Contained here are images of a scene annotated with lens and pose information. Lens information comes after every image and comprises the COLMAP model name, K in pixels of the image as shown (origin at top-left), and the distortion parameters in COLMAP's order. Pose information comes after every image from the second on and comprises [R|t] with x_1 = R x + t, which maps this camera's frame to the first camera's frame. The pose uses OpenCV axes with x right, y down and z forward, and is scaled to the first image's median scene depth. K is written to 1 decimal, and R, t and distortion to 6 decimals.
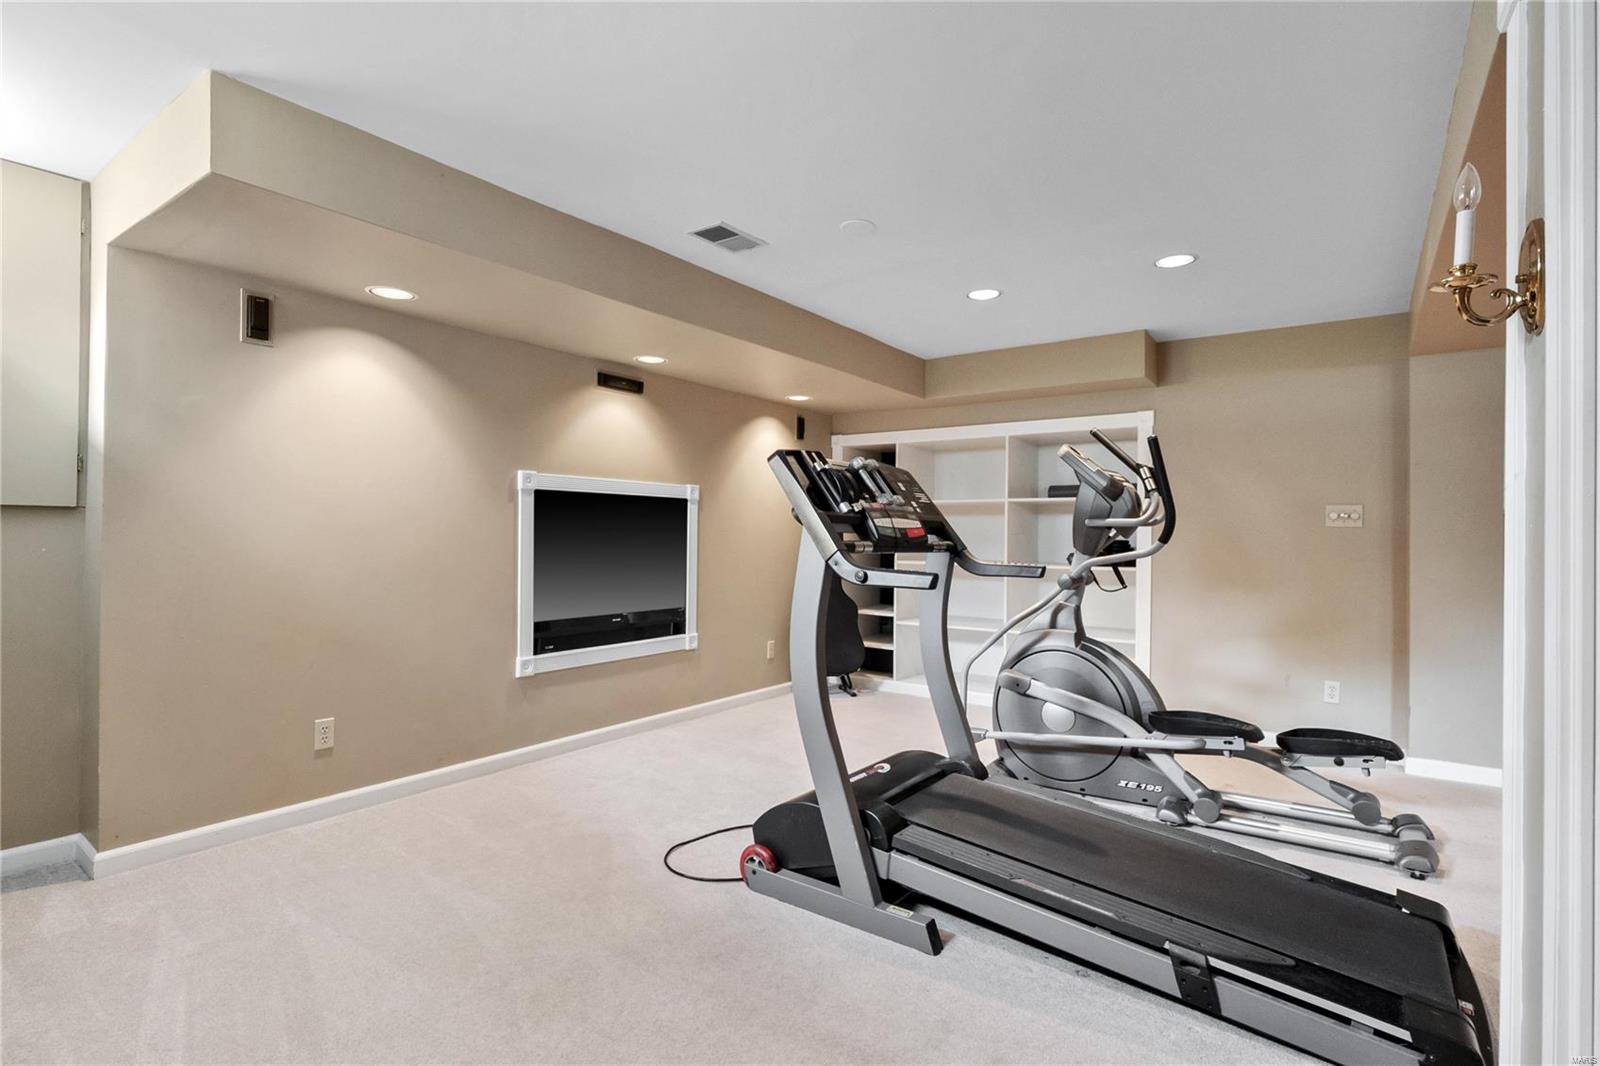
lens RADIAL K [[814.8, 0, 800.0], [0, 814.8, 534.7], [0, 0, 1]] dist [-0.022251, 0.000642]
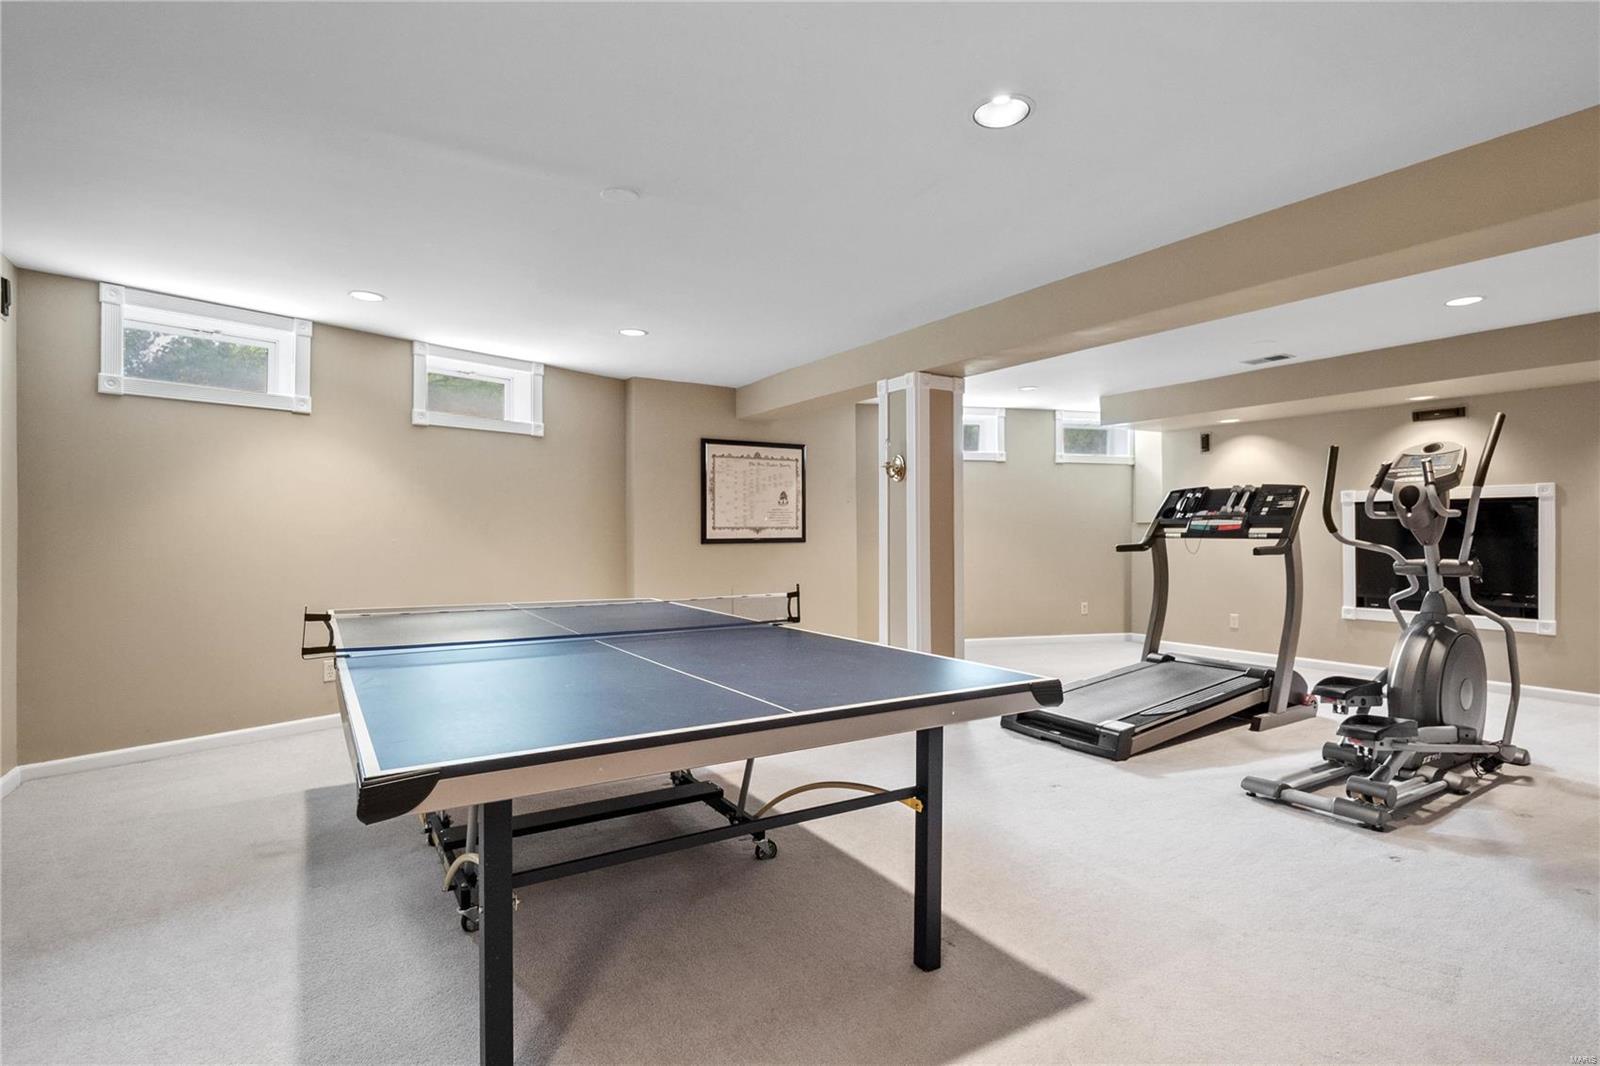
lens RADIAL K [[814.8, 0, 800.0], [0, 814.8, 534.7], [0, 0, 1]] dist [-0.022251, 0.000642]
pose [[-0.410286, -0.003912, -0.911948, 1.430325], [-0.000496, 0.999992, -0.004067, 0.014312], [0.911957, -0.001216, -0.410285, 0.611449]]
